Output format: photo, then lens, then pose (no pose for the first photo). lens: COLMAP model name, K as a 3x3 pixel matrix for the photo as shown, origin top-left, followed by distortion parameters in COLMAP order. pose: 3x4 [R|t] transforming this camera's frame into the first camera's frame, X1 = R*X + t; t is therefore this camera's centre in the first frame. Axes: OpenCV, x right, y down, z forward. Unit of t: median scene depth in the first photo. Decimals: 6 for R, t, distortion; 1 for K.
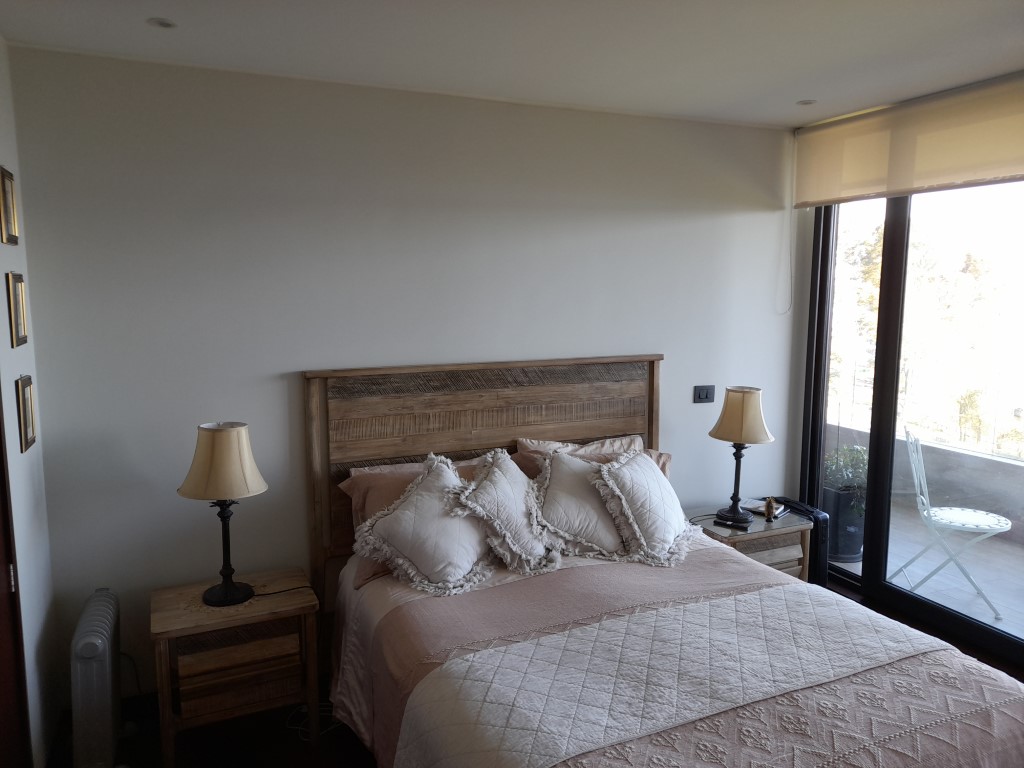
lens RADIAL K [[743.5, 0, 508.1], [0, 743.5, 382.0], [0, 0, 1]] dist [0.032667, -0.008635]
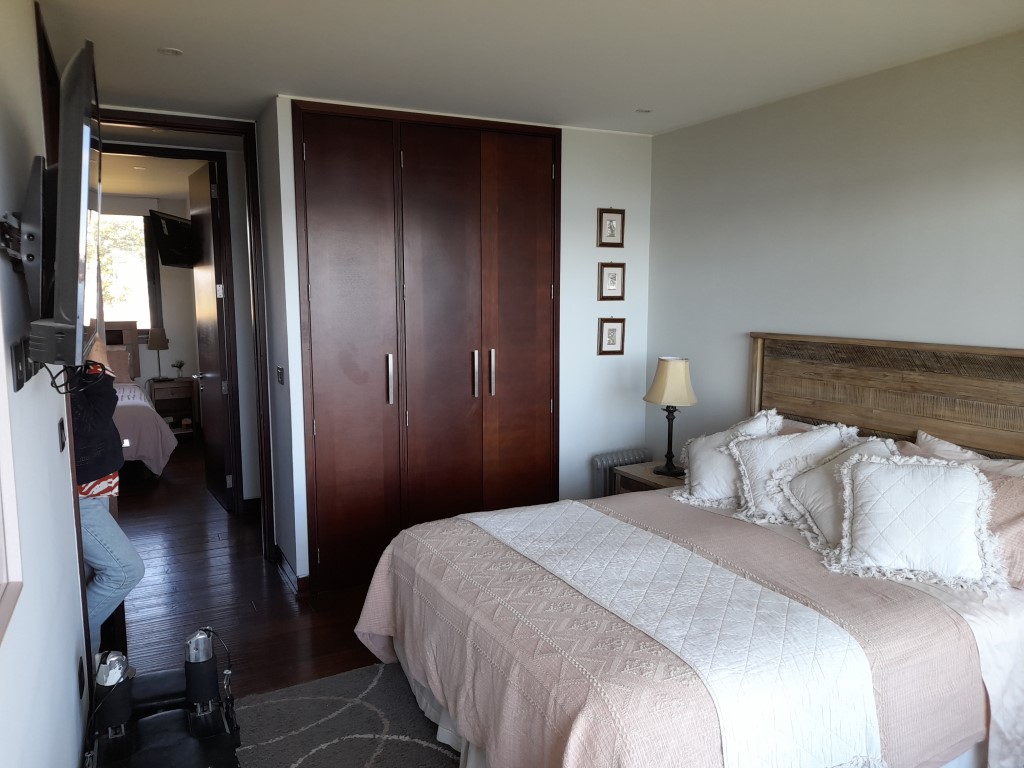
lens RADIAL K [[743.5, 0, 513.1], [0, 743.5, 380.6], [0, 0, 1]] dist [0.032667, -0.008635]
pose [[0.065782, 0.122605, -0.990273, 0.924942], [-0.131111, 0.984880, 0.113228, -0.021829], [0.989183, 0.122387, 0.080862, 0.470246]]
